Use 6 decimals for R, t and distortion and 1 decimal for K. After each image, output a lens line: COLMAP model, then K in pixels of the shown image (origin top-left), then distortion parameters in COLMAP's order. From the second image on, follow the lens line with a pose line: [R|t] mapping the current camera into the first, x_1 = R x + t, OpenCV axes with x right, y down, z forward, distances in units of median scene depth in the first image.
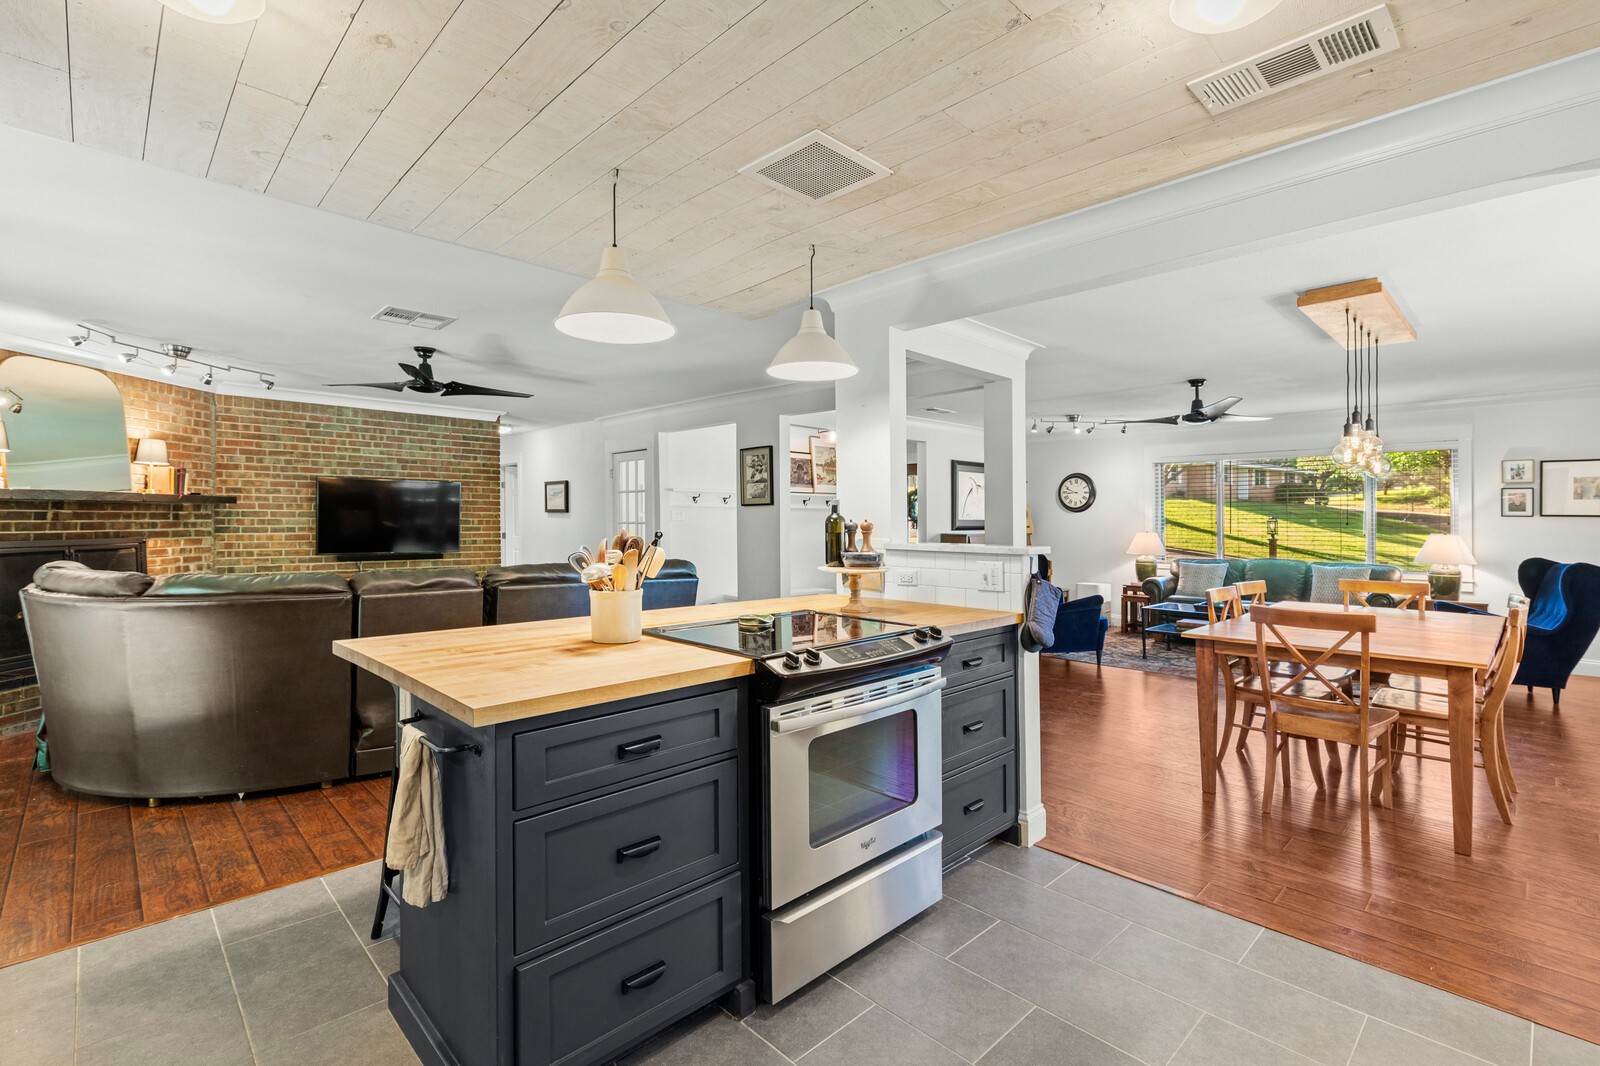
lens RADIAL K [[734.7, 0, 808.9], [0, 734.7, 524.3], [0, 0, 1]] dist [-0.002270, -0.000256]
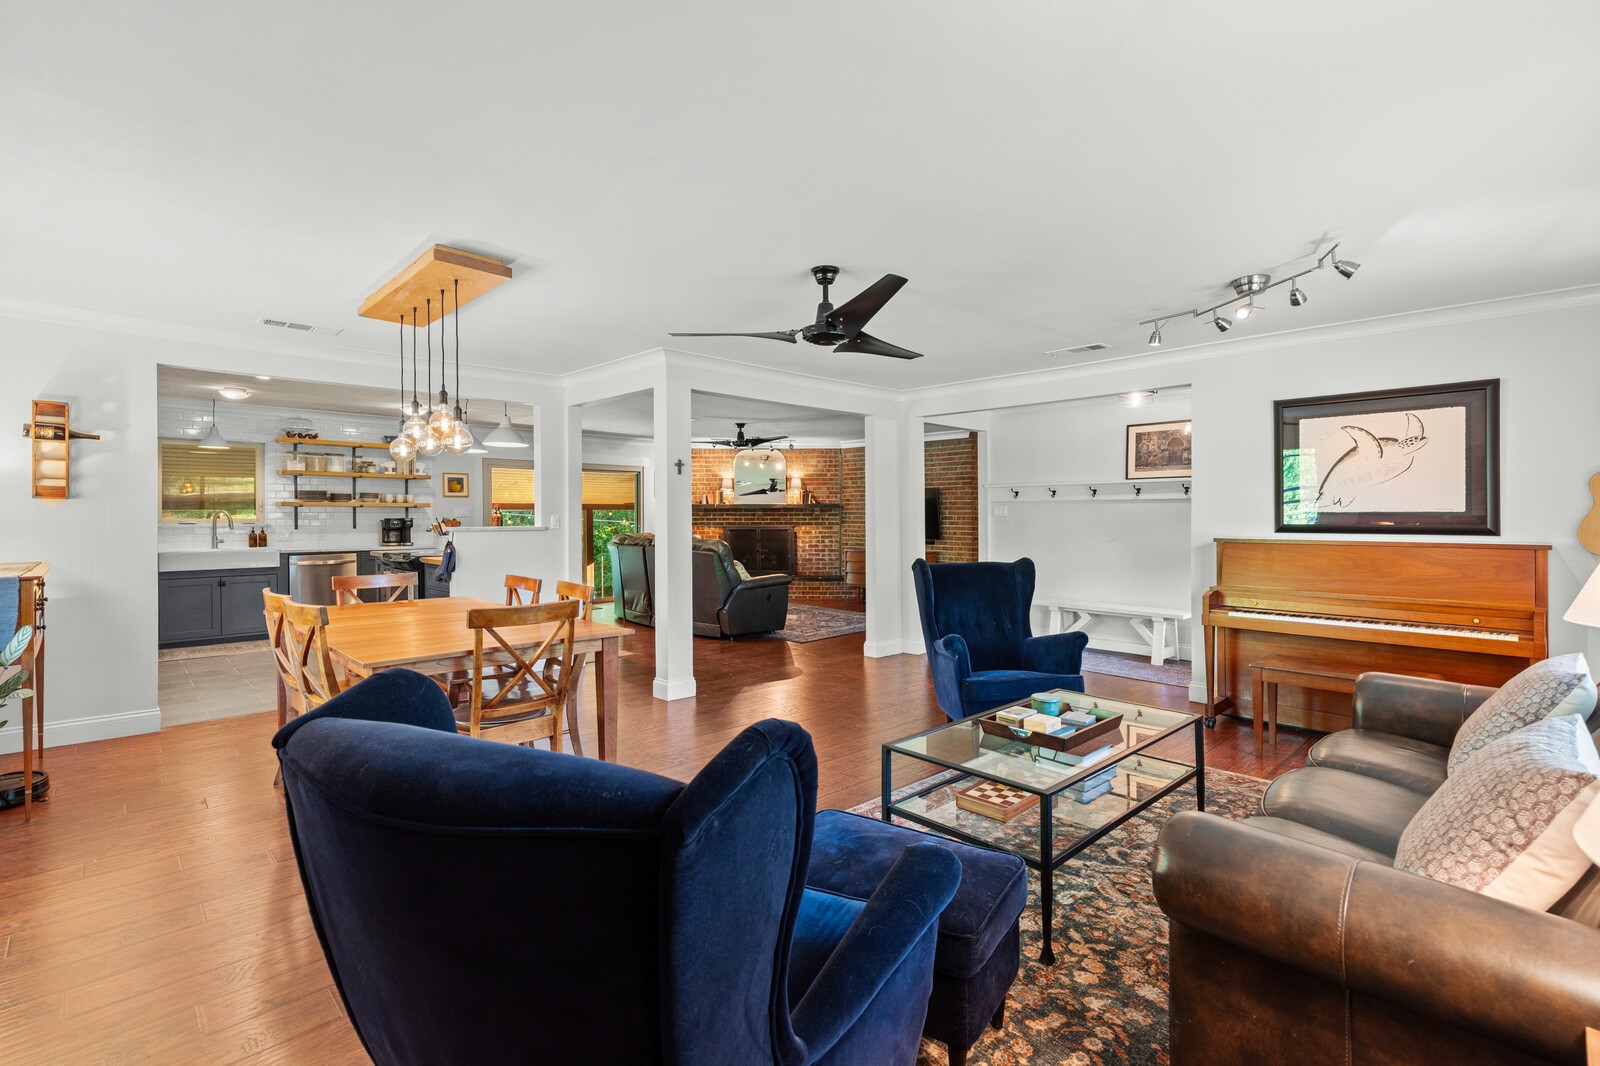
lens RADIAL K [[734.7, 0, 799.5], [0, 734.7, 529.8], [0, 0, 1]] dist [-0.002270, -0.000256]
pose [[-0.026048, 0.014951, -0.999549, 1.007428], [-0.006426, 0.999865, 0.015124, -0.000017], [0.999640, 0.006817, -0.025949, 0.902327]]
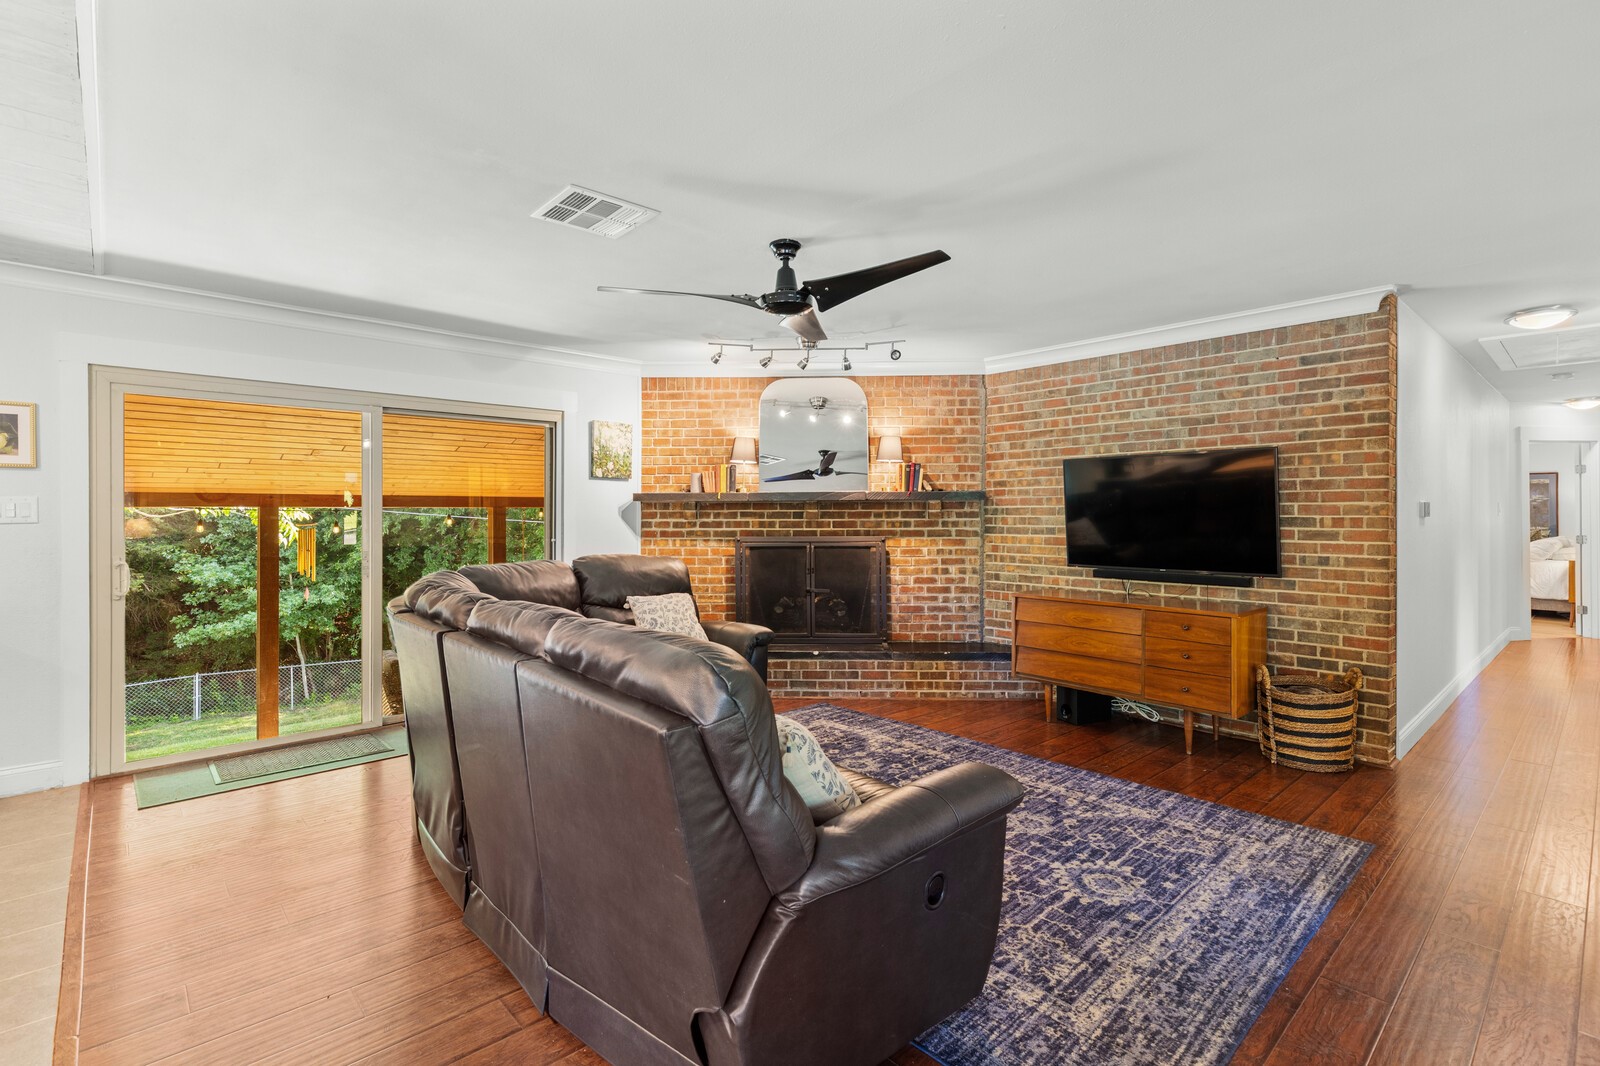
lens RADIAL K [[734.7, 0, 806.0], [0, 734.7, 526.4], [0, 0, 1]] dist [-0.002270, -0.000256]
pose [[-0.040053, 0.009188, -0.999155, 0.078955], [-0.005211, 0.999942, 0.009405, -0.003498], [0.999184, 0.005583, -0.040003, 0.786161]]
